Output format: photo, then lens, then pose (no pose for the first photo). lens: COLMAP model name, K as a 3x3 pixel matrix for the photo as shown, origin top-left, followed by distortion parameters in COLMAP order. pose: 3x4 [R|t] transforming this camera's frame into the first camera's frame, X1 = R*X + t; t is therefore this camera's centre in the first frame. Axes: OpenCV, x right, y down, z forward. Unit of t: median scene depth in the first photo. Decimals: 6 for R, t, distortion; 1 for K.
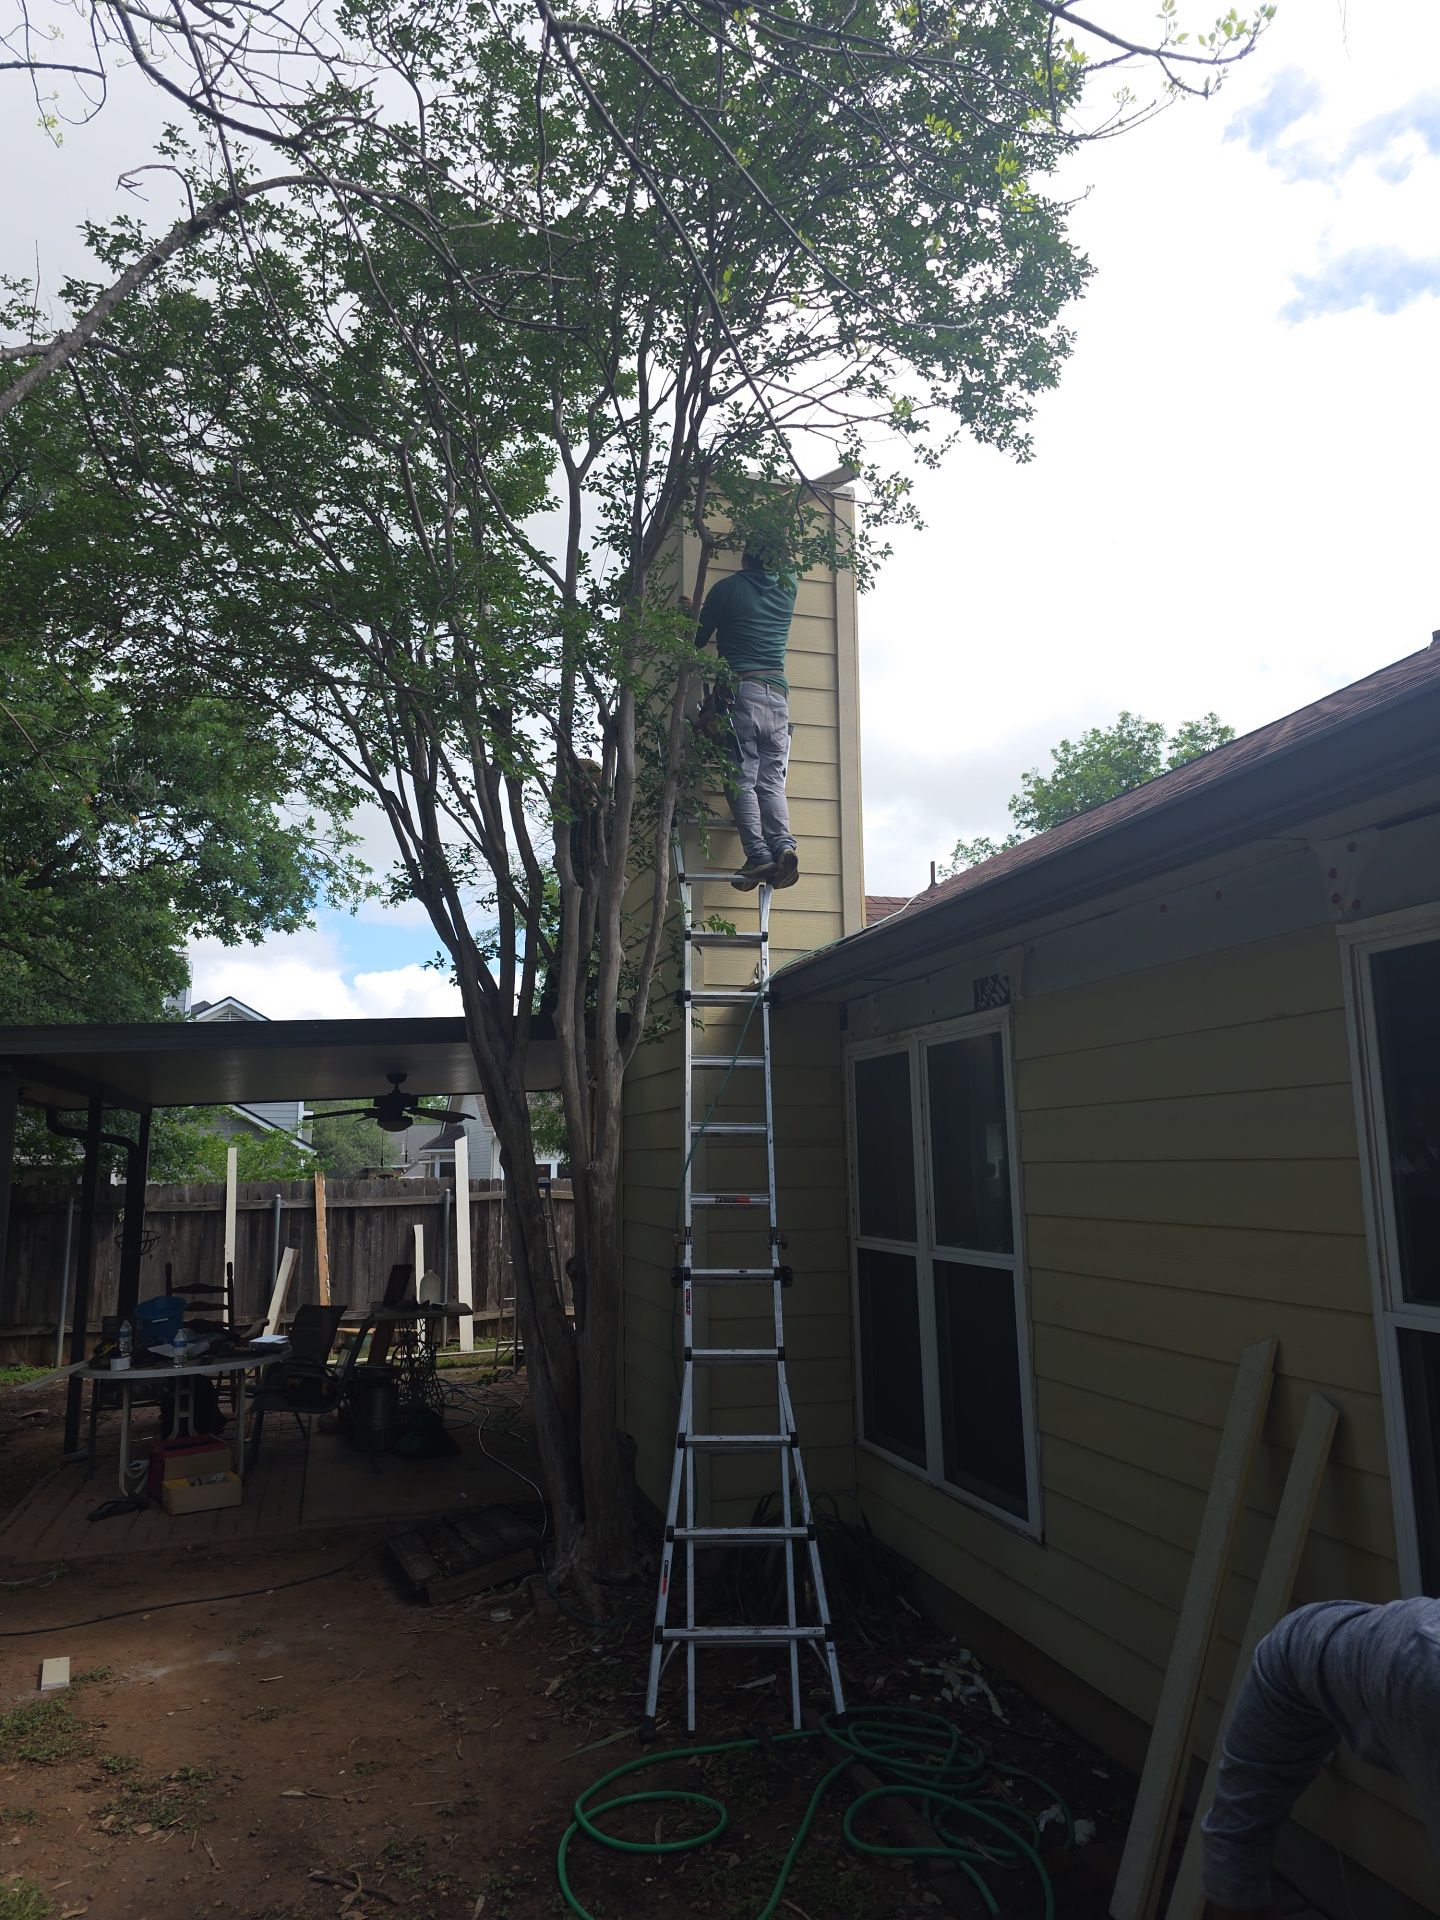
lens RADIAL K [[1306.8, 0, 697.2], [0, 1306.8, 947.5], [0, 0, 1]] dist [0.074055, -0.072089]
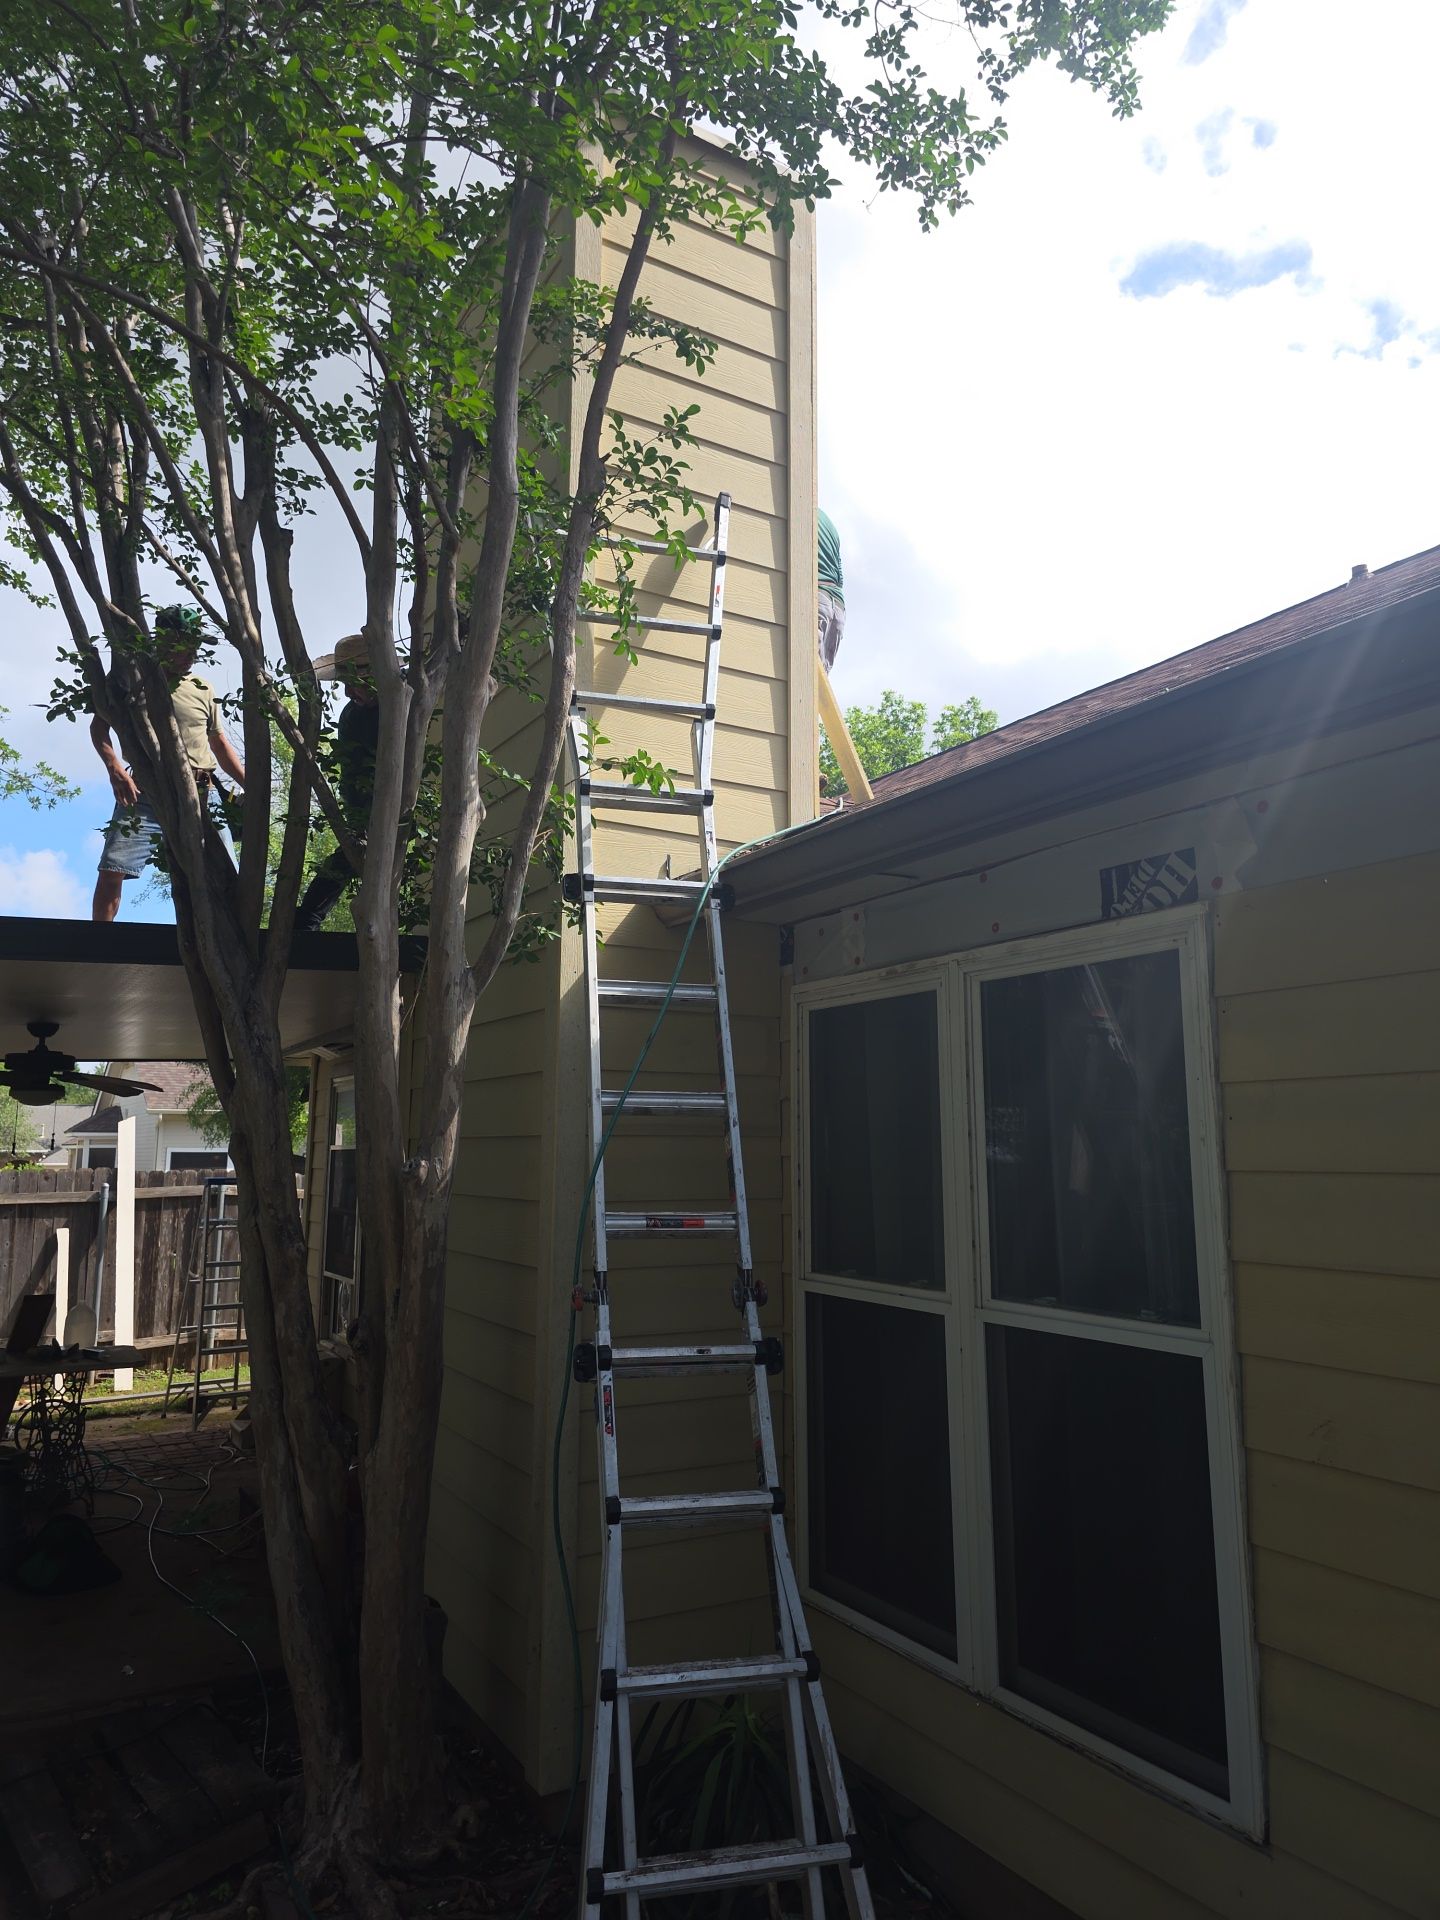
lens RADIAL K [[1306.8, 0, 709.8], [0, 1306.8, 958.2], [0, 0, 1]] dist [0.074055, -0.072089]
pose [[0.969565, 0.050656, 0.239535, -0.095849], [-0.054447, 0.998474, 0.009229, 0.062669], [-0.238702, -0.021990, 0.970844, 0.400778]]
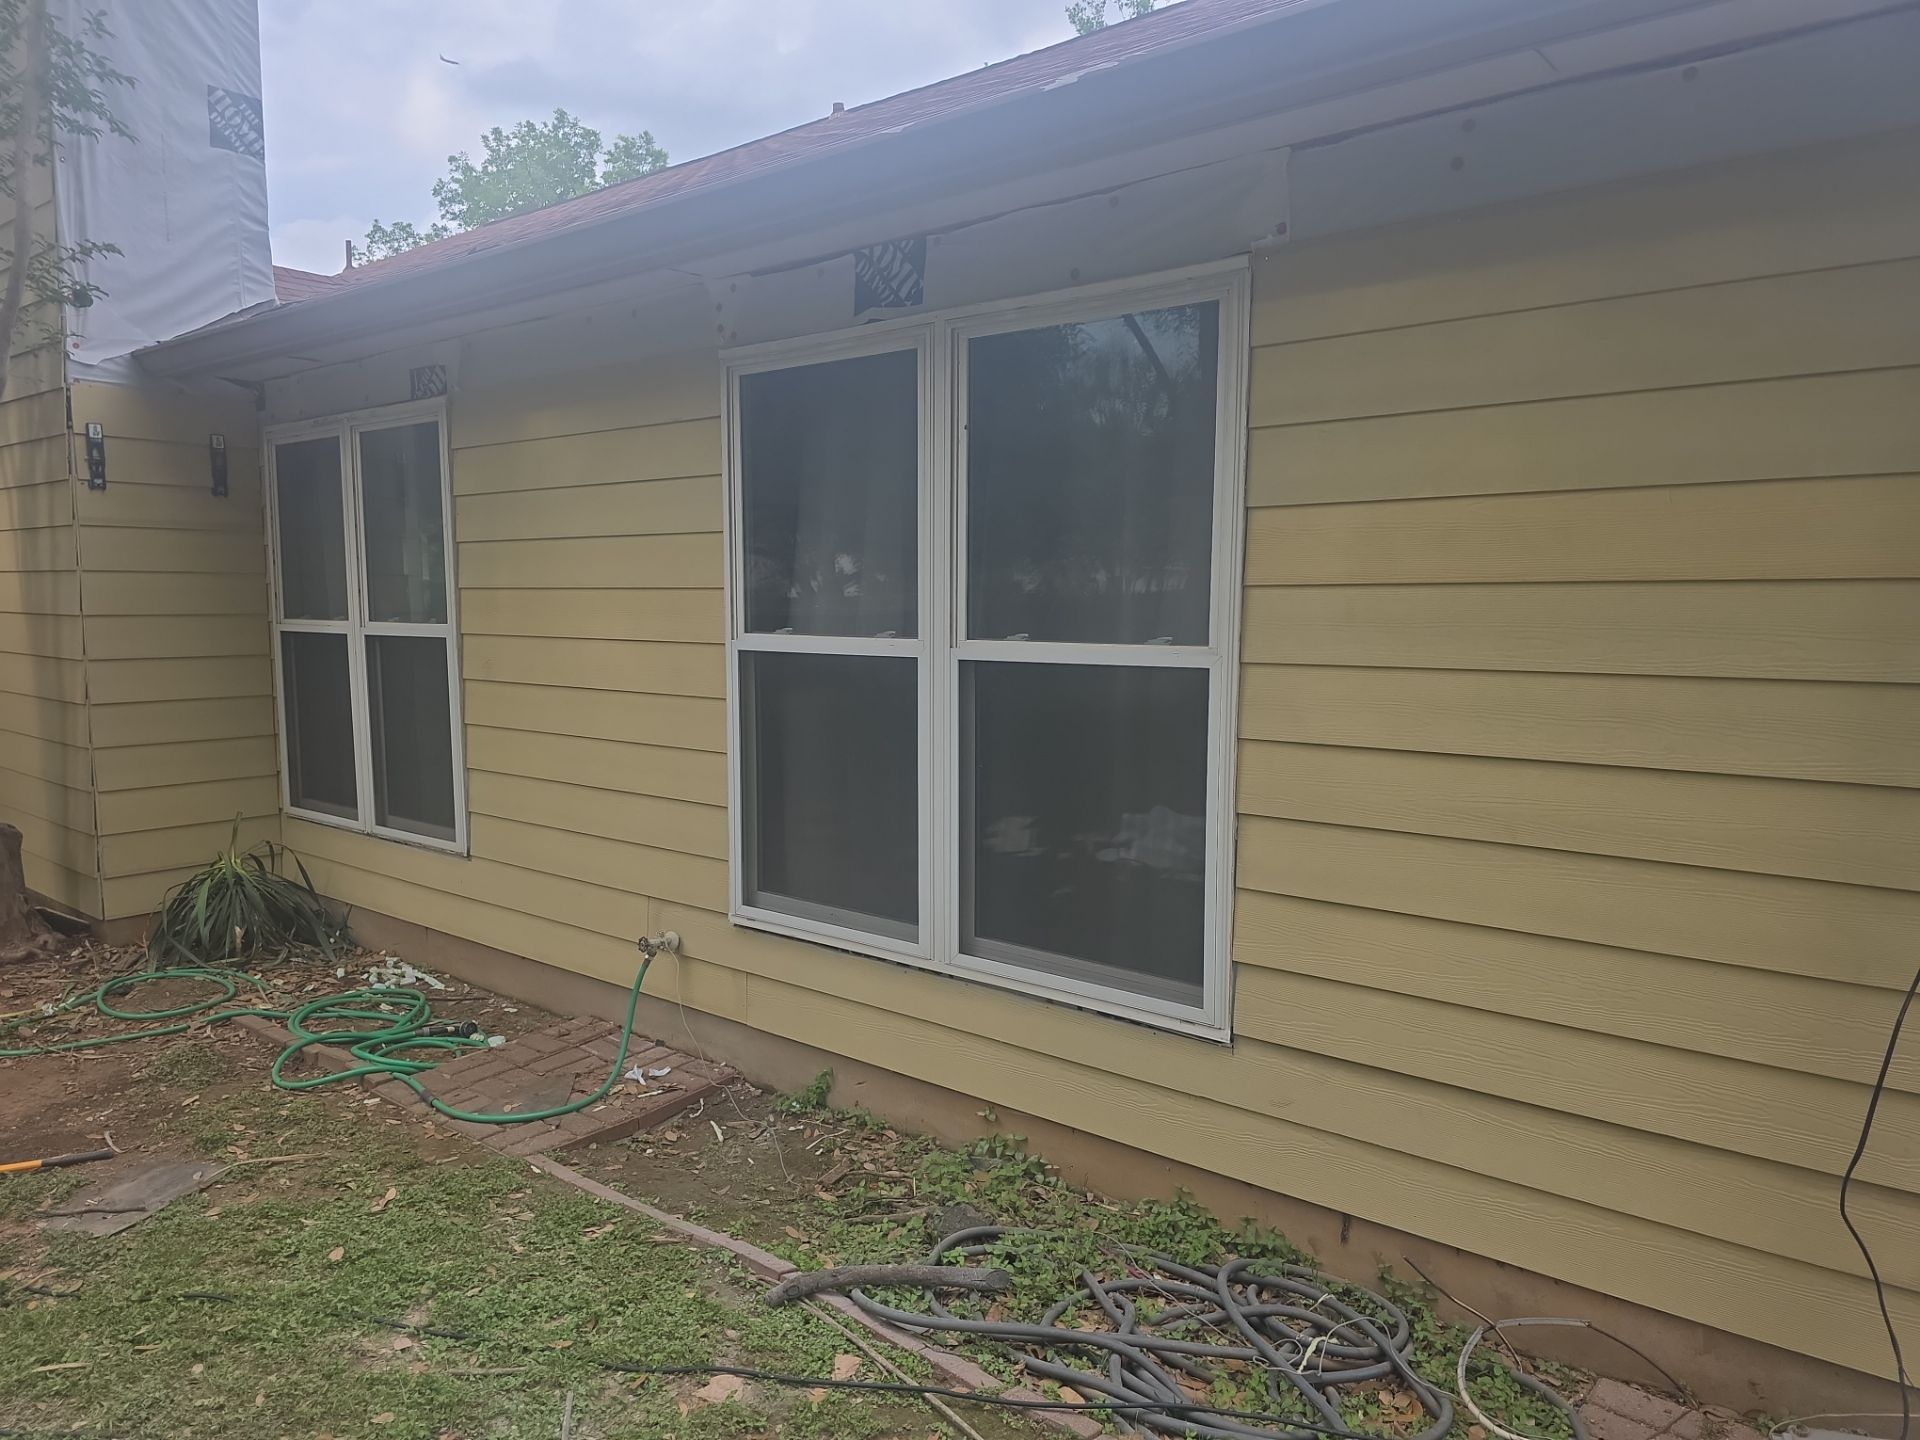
lens RADIAL K [[1308.6, 0, 972.5], [0, 1308.6, 720.8], [0, 0, 1]] dist [0.064921, -0.061976]
pose [[0.813993, -0.045775, 0.579069, -0.041928], [-0.105223, 0.968778, 0.224493, 0.010893], [-0.571265, -0.243667, 0.783762, -0.131867]]
